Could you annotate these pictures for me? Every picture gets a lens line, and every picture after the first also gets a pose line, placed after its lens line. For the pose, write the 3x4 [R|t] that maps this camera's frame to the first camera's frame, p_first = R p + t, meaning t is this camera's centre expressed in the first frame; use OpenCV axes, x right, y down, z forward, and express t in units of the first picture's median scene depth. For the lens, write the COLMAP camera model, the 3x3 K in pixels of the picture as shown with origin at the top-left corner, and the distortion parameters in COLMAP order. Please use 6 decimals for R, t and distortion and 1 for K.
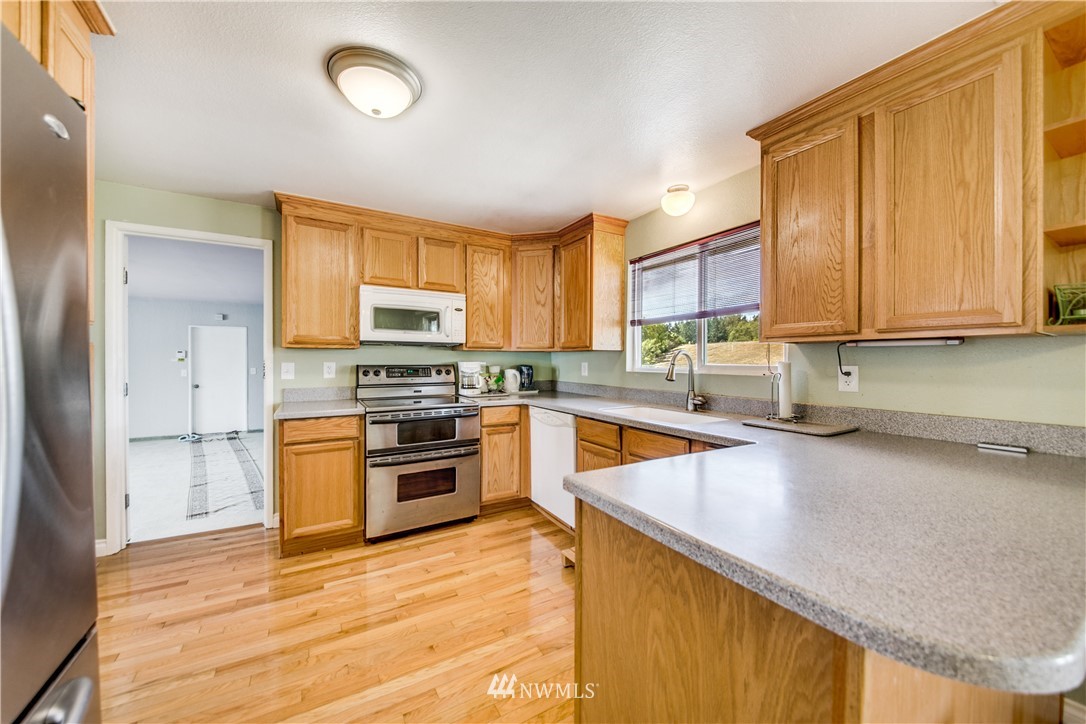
lens RADIAL K [[384.6, 0, 549.2], [0, 384.6, 363.4], [0, 0, 1]] dist [-0.001324, -0.000250]
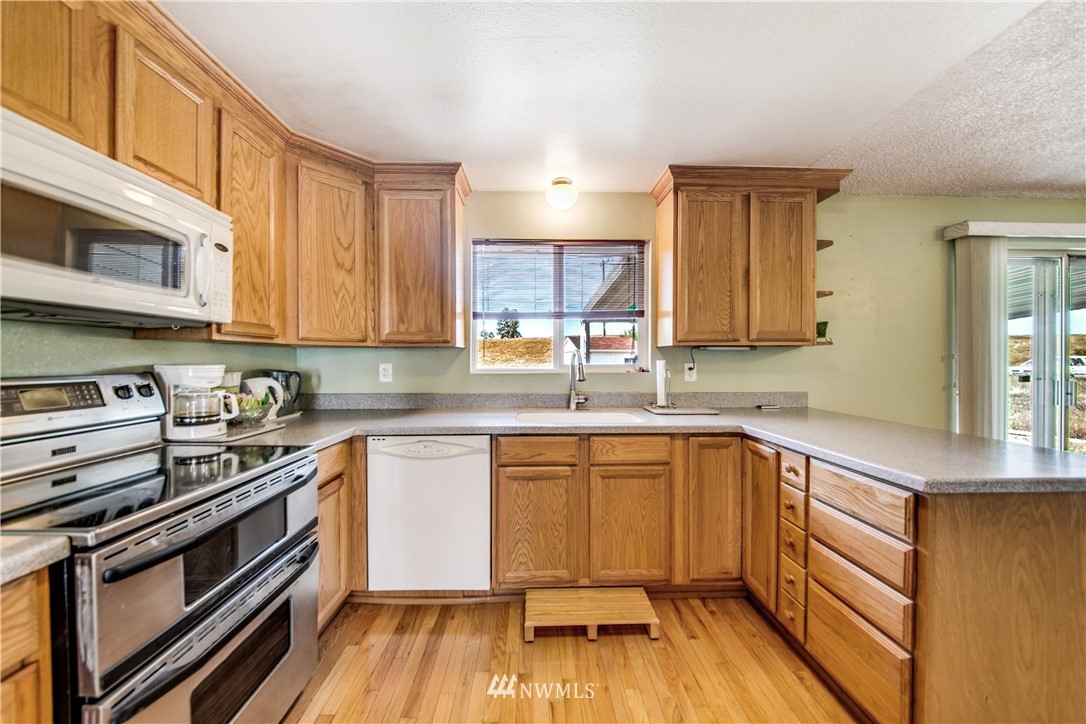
lens RADIAL K [[393.4, 0, 535.4], [0, 393.4, 363.6], [0, 0, 1]] dist [0.013709, -0.007466]
pose [[0.502946, -0.012623, 0.864226, -0.548013], [0.010615, 0.999908, 0.008428, -0.007318], [-0.864253, 0.004935, 0.503034, 0.558723]]
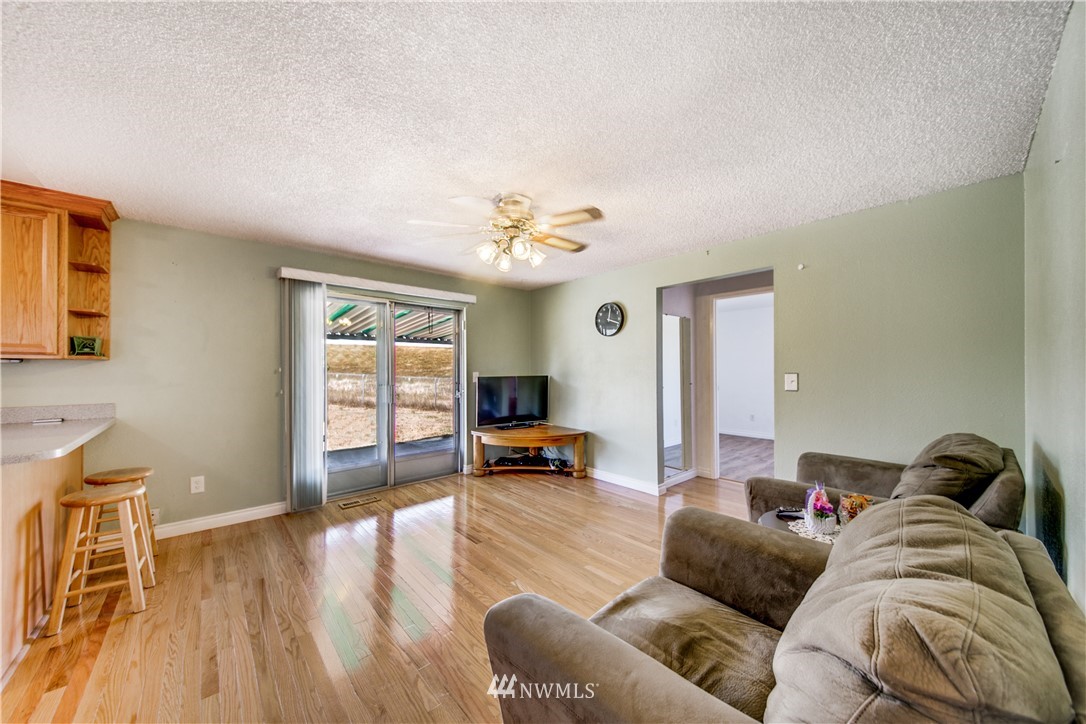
lens RADIAL K [[384.6, 0, 549.2], [0, 384.6, 363.4], [0, 0, 1]] dist [-0.001324, -0.000250]
pose [[-0.209077, 0.004240, 0.977890, -0.585697], [0.001431, 0.999991, -0.004029, -0.019318], [-0.977898, 0.000556, -0.209081, -0.508158]]
